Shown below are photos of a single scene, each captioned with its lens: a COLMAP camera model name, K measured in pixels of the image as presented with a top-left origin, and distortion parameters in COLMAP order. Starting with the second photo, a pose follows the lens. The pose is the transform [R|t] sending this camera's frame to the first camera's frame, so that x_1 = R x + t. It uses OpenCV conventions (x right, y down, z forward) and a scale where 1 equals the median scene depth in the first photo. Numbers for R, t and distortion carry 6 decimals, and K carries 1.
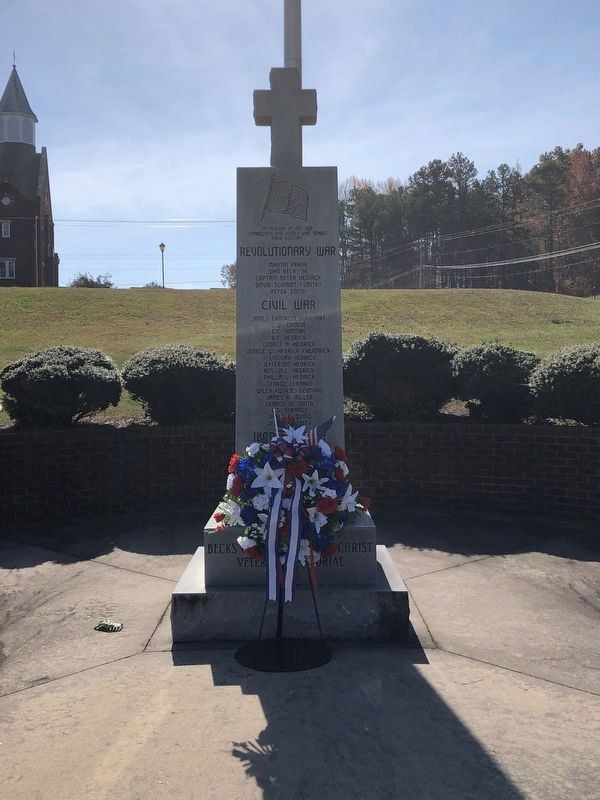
lens RADIAL K [[887.3, 0, 300.0], [0, 887.3, 400.0], [0, 0, 1]] dist [0.056057, -0.024948]
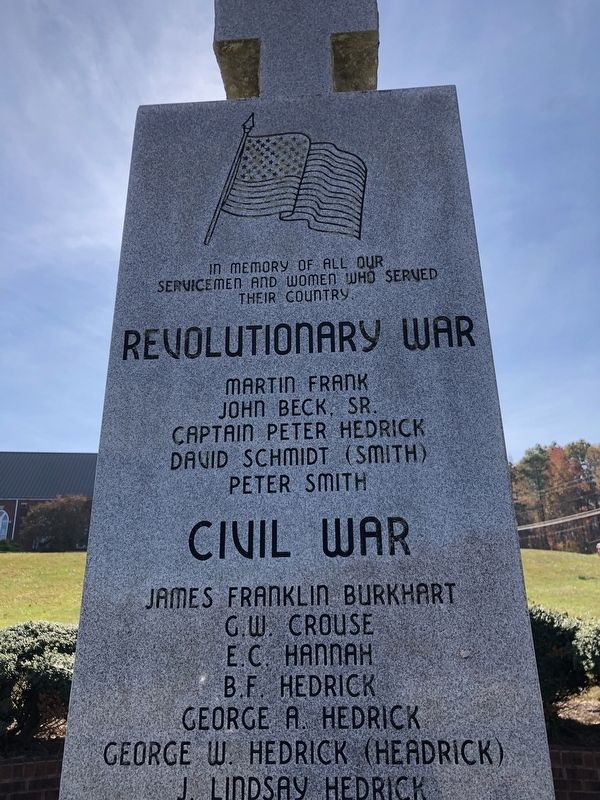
lens RADIAL K [[656.8, 0, 306.4], [0, 656.8, 397.9], [0, 0, 1]] dist [0.012409, 0.007045]
pose [[0.997816, -0.026554, -0.060483, 0.001031], [0.003794, 0.937166, -0.348862, -0.071818], [0.065946, 0.347871, 0.935220, 0.733124]]
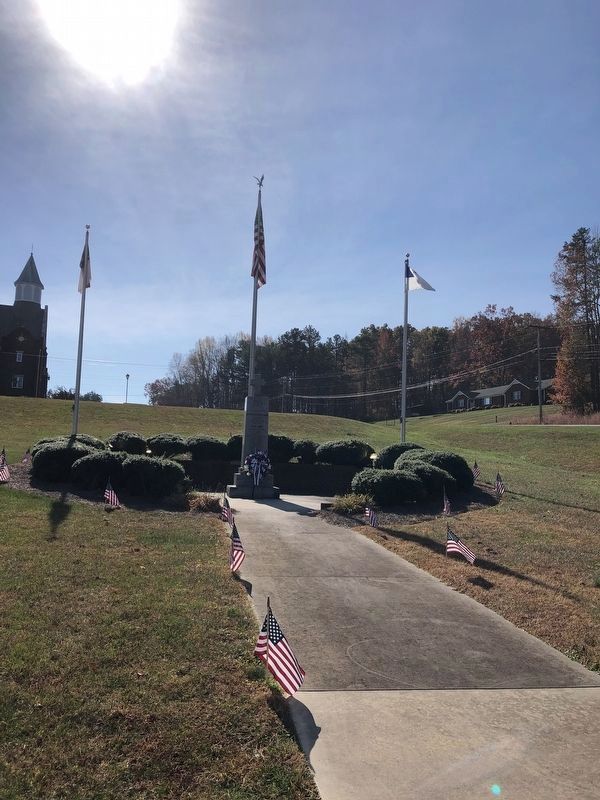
lens RADIAL K [[654.1, 0, 300.0], [0, 654.1, 400.0], [0, 0, 1]] dist [0.005860, 0.002548]
pose [[0.985126, 0.062491, 0.160065, -0.545433], [-0.041124, 0.990197, -0.133485, 0.316523], [-0.166837, 0.124917, 0.978039, -3.746551]]
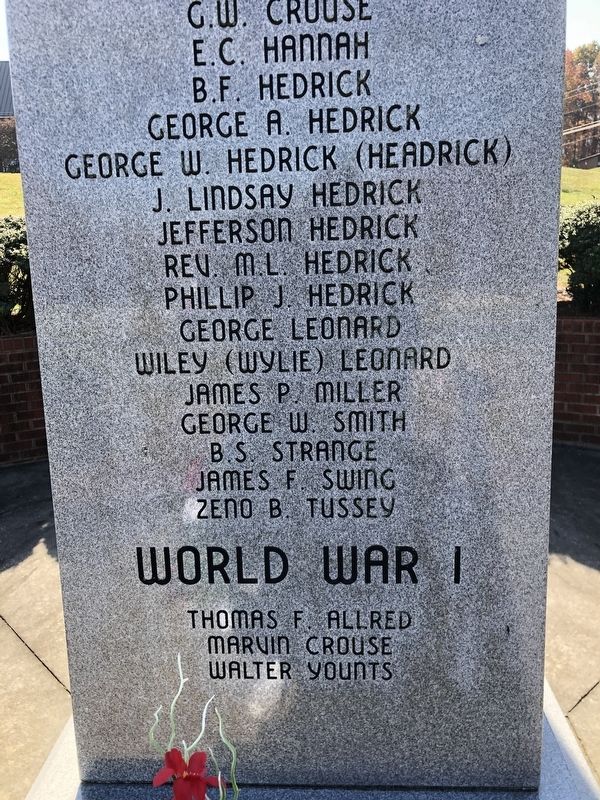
lens RADIAL K [[654.1, 0, 300.0], [0, 654.1, 400.0], [0, 0, 1]] dist [0.005860, 0.002548]
pose [[0.998572, -0.008208, -0.052783, -0.001616], [0.018789, 0.978952, 0.203225, -0.029237], [0.050004, -0.203927, 0.977708, 0.760155]]
